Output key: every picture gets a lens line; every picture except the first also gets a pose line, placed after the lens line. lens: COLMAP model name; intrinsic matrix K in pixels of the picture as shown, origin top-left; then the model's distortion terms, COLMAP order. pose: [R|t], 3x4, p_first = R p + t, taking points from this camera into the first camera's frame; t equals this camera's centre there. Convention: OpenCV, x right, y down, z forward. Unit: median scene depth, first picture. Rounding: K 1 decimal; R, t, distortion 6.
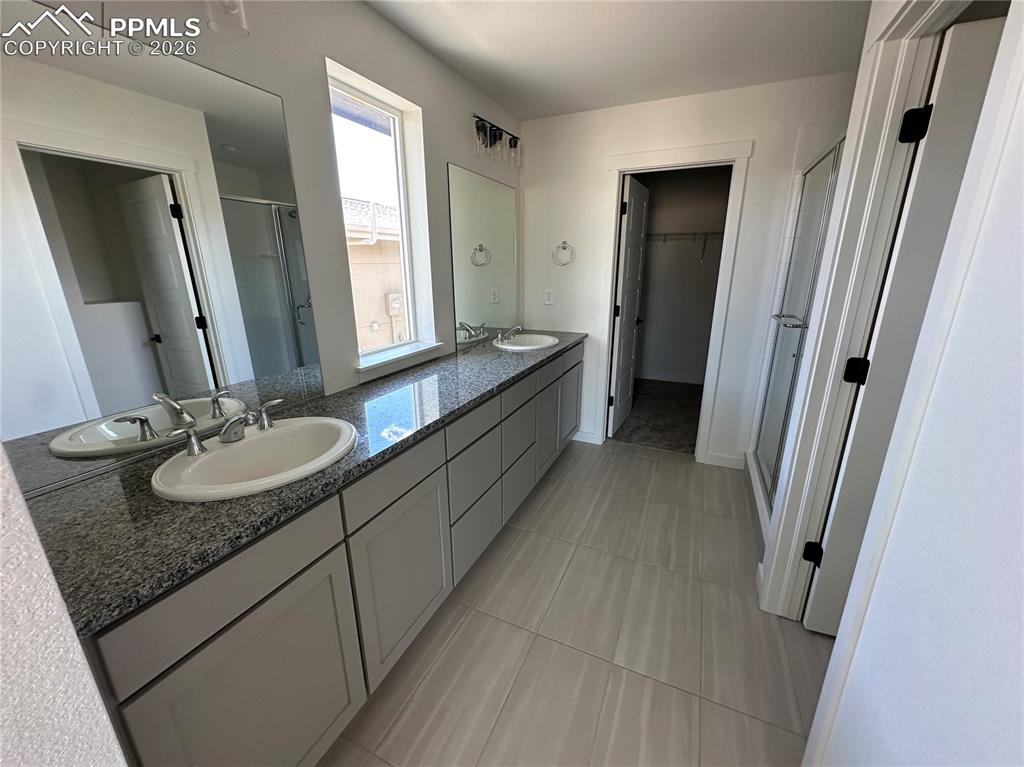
lens RADIAL K [[407.9, 0, 510.4], [0, 407.9, 384.9], [0, 0, 1]] dist [-0.006867, 0.000652]
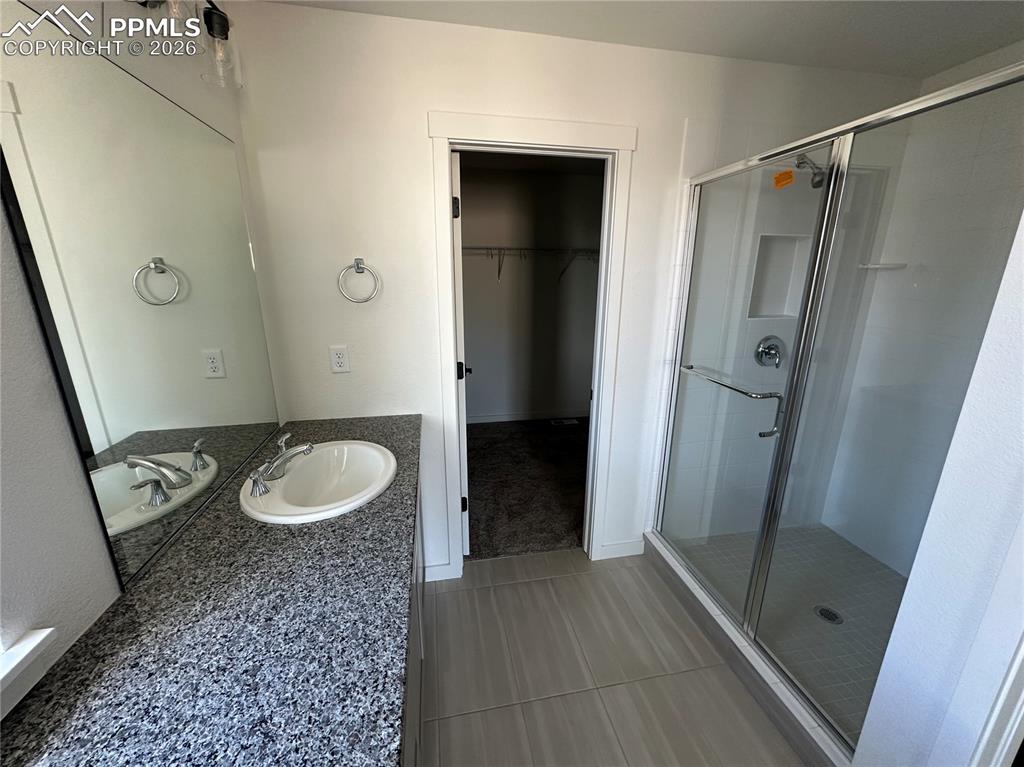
lens RADIAL K [[407.9, 0, 513.7], [0, 407.9, 384.2], [0, 0, 1]] dist [-0.006867, 0.000652]
pose [[0.809507, -0.145697, 0.568745, -0.032140], [0.156045, 0.987269, 0.030810, -0.170332], [-0.565993, 0.063808, 0.821937, 0.445693]]
